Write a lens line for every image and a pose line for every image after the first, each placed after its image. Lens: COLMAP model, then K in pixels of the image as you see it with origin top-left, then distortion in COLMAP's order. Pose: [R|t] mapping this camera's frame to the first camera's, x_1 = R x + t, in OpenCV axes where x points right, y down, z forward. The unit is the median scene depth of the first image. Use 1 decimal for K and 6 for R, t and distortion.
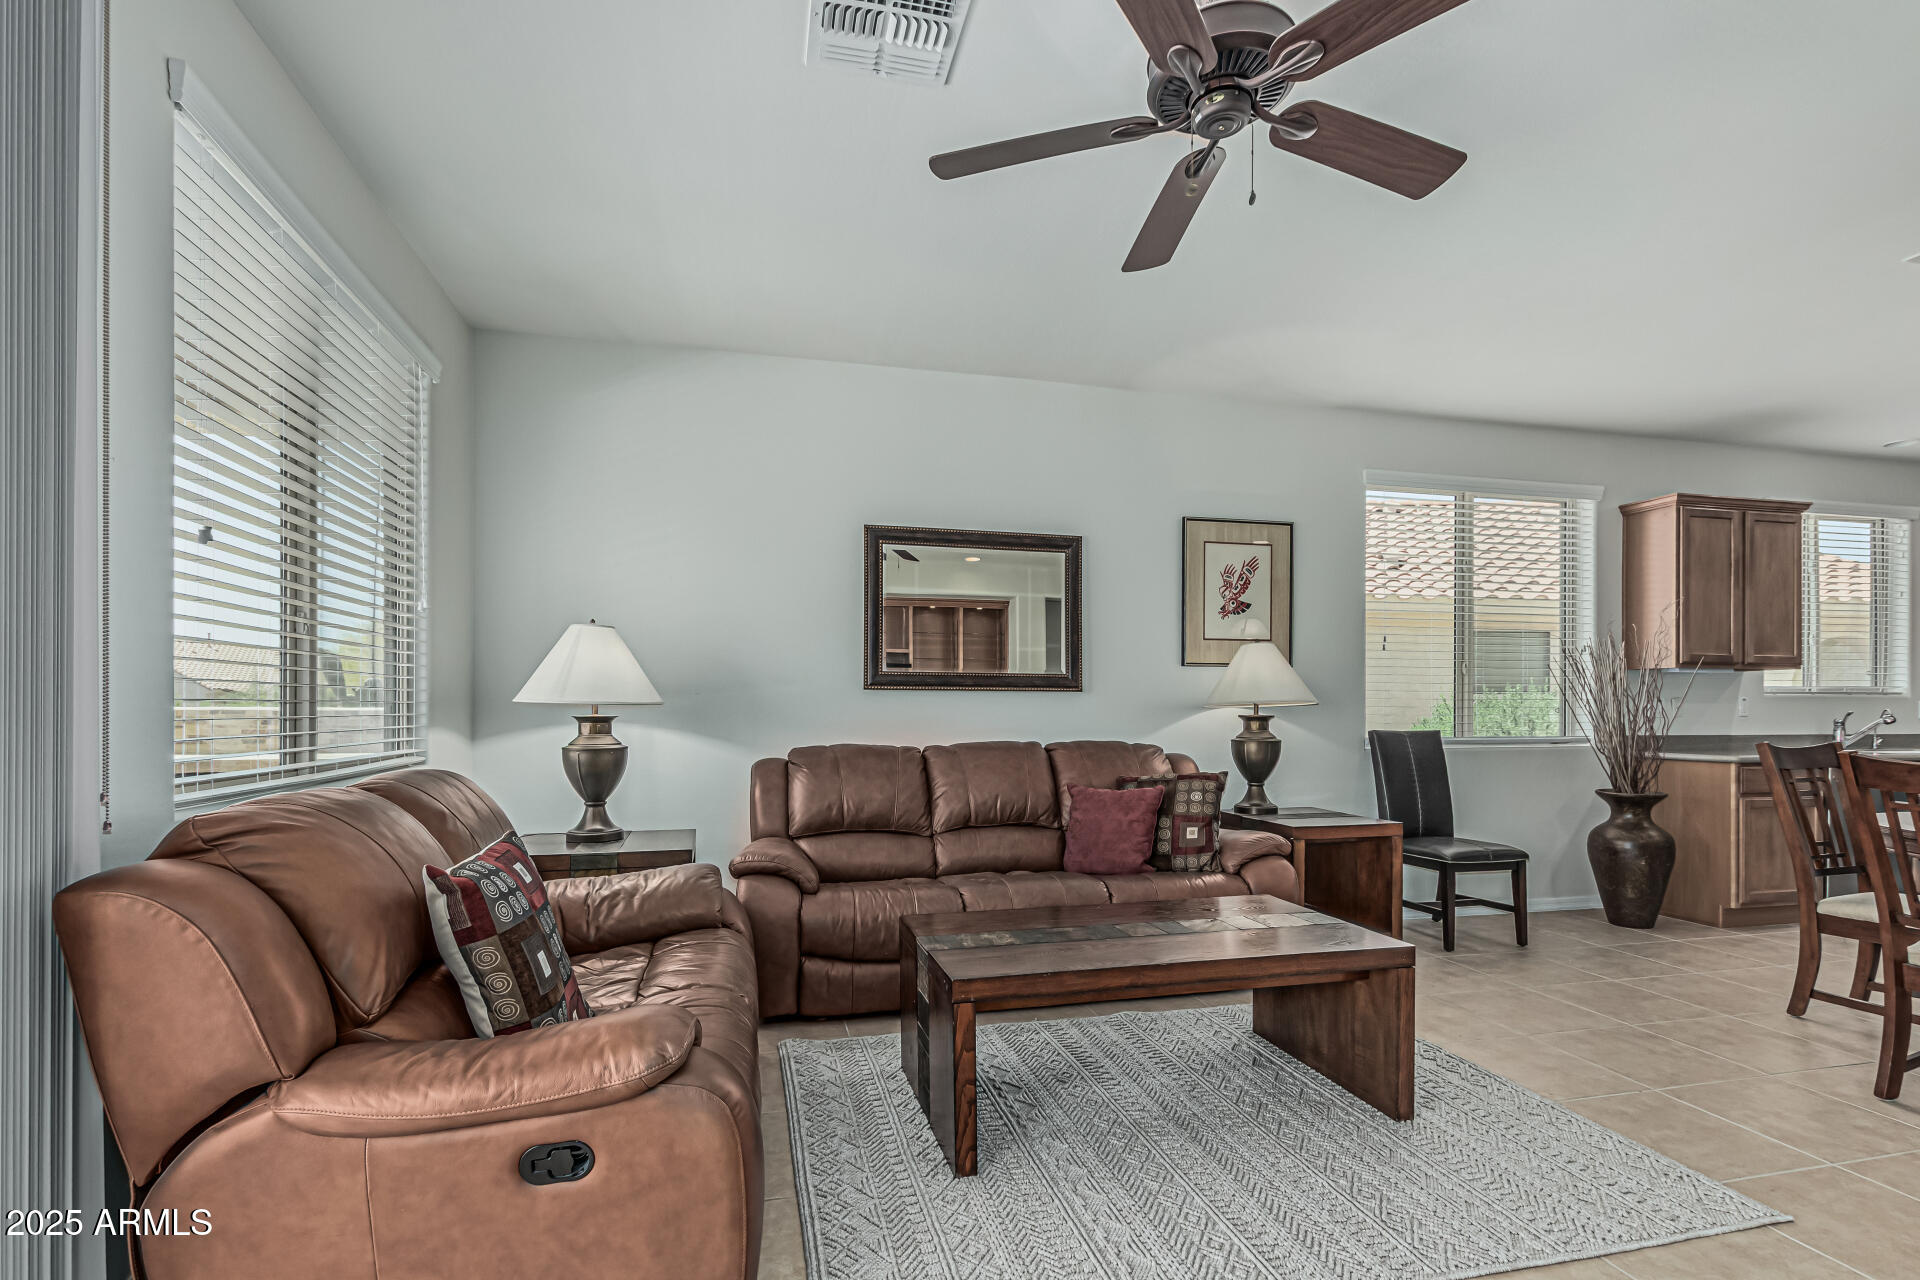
lens RADIAL K [[893.9, 0, 991.5], [0, 893.9, 706.3], [0, 0, 1]] dist [0.004240, -0.001664]
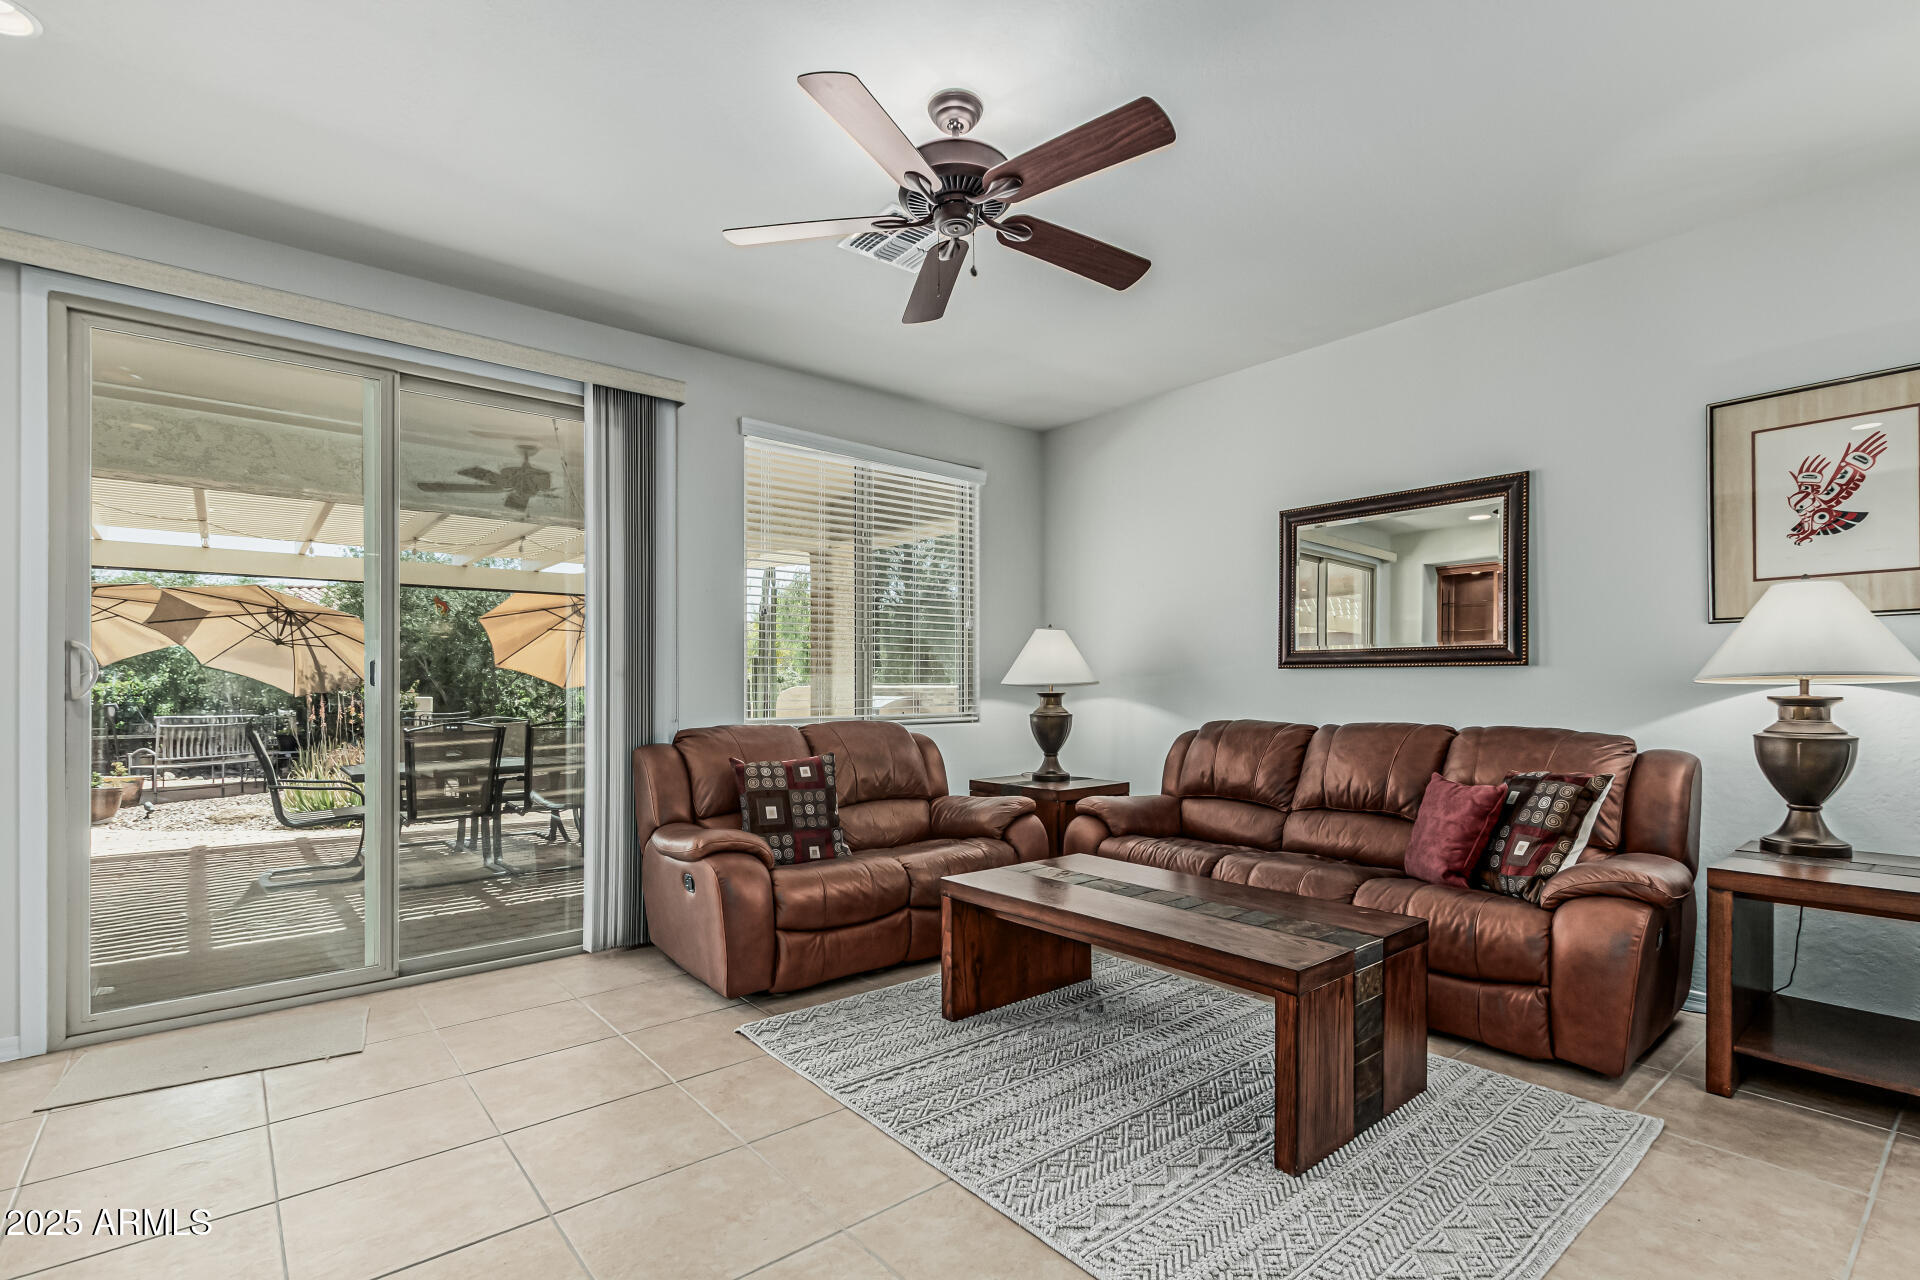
lens RADIAL K [[893.9, 0, 966.3], [0, 893.9, 683.8], [0, 0, 1]] dist [0.004240, -0.001664]
pose [[0.434844, -0.004504, -0.900495, 0.636767], [0.004365, 0.999986, -0.002893, 0.000460], [0.900495, -0.002673, 0.434857, 0.210645]]
